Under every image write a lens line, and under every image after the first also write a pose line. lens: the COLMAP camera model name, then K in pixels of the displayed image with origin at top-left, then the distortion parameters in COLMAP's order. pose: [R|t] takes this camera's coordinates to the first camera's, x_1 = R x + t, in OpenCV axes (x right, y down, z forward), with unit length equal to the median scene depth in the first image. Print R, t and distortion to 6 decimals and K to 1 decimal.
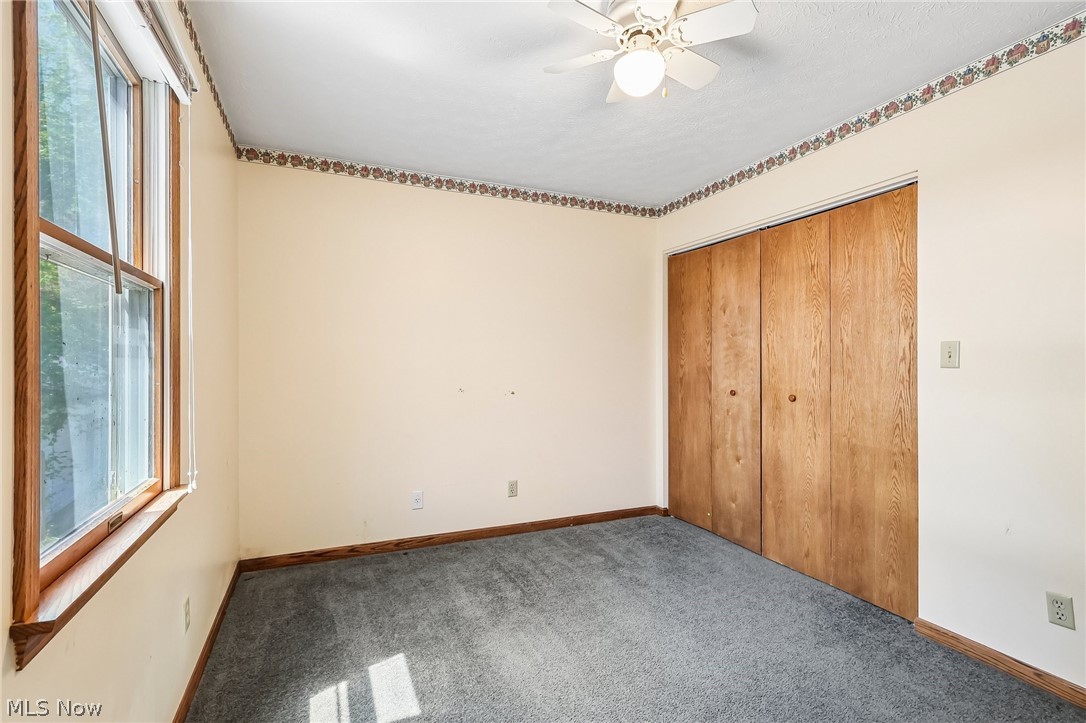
lens RADIAL K [[505.2, 0, 540.0], [0, 505.2, 364.0], [0, 0, 1]] dist [0.005584, 0.000929]
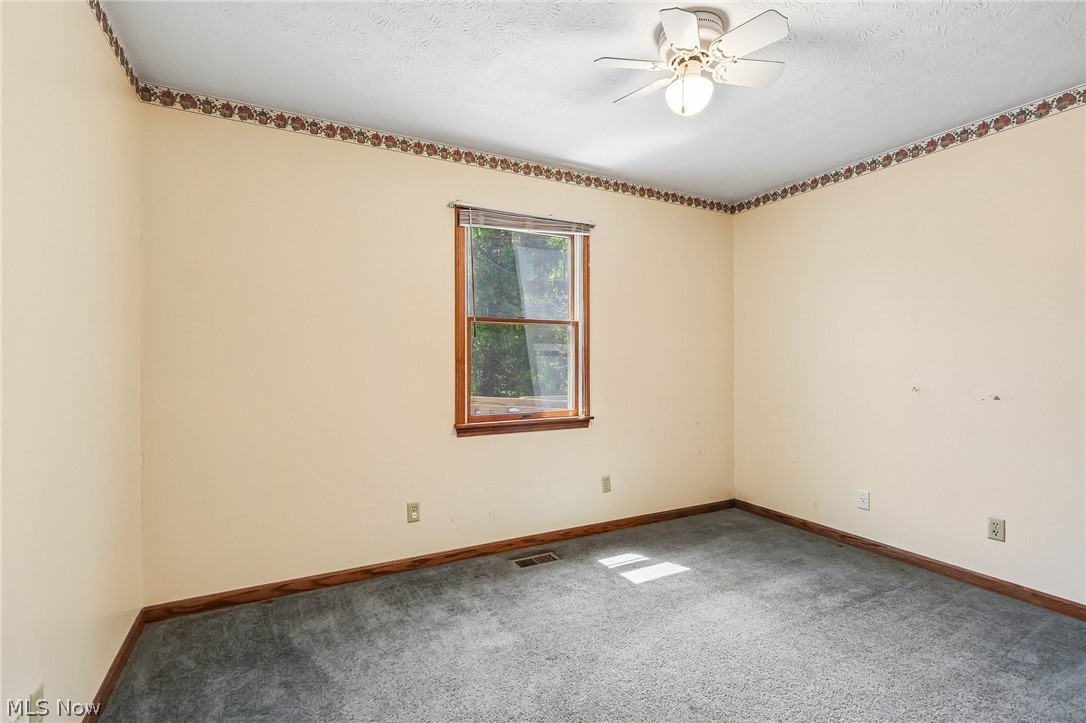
lens RADIAL K [[505.2, 0, 540.0], [0, 505.2, 364.0], [0, 0, 1]] dist [0.005584, 0.000929]
pose [[0.089527, 0.010366, -0.995930, 0.785541], [-0.002412, 0.999945, 0.010191, 0.001396], [0.995981, 0.001490, 0.089547, 0.352473]]
